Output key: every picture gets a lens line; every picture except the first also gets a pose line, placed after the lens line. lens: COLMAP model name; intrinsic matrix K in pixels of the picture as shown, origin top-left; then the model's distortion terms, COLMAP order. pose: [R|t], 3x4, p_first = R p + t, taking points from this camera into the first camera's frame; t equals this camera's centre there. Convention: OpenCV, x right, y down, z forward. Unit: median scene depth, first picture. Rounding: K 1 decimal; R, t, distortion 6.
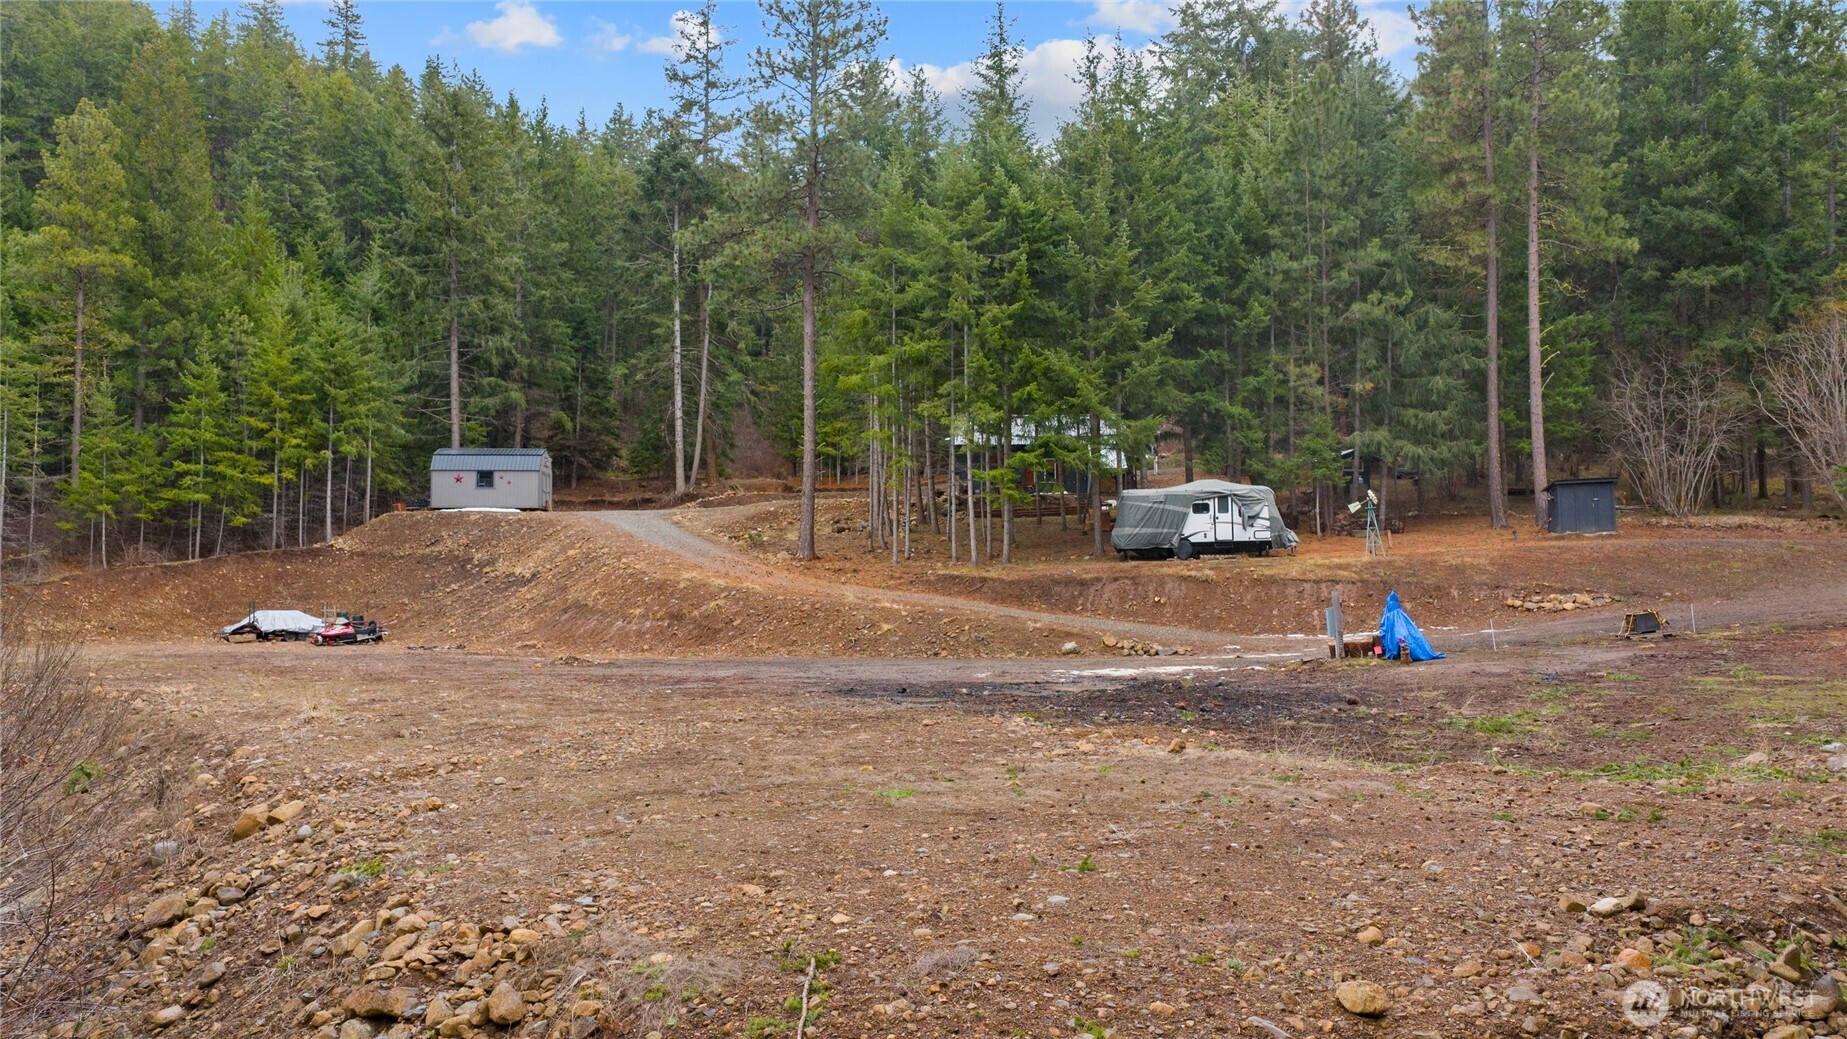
lens RADIAL K [[1520.9, 0, 910.8], [0, 1520.9, 513.2], [0, 0, 1]] dist [0.059217, -0.090093]
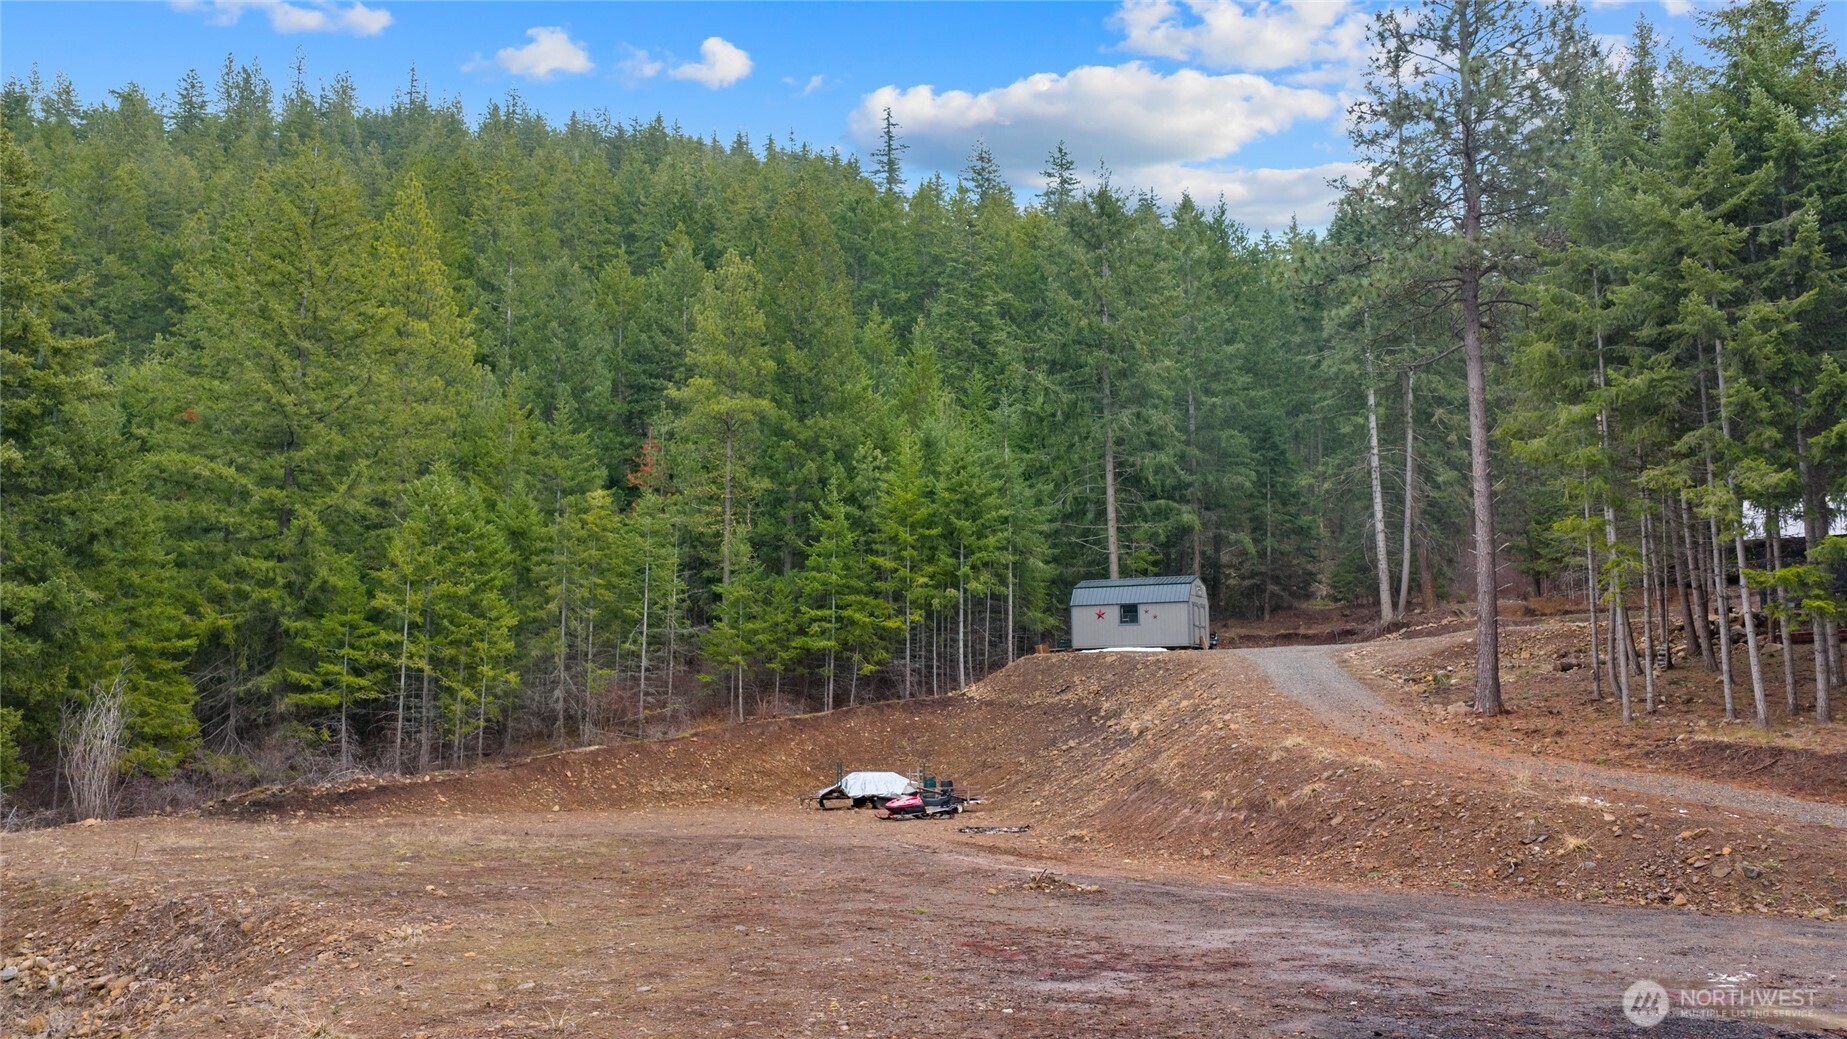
lens RADIAL K [[1520.9, 0, 910.8], [0, 1520.9, 513.2], [0, 0, 1]] dist [0.059217, -0.090093]
pose [[0.876839, -0.069064, -0.475797, 0.028246], [0.027426, 0.995202, -0.093916, -0.001577], [0.480001, 0.069300, 0.874527, 0.199238]]
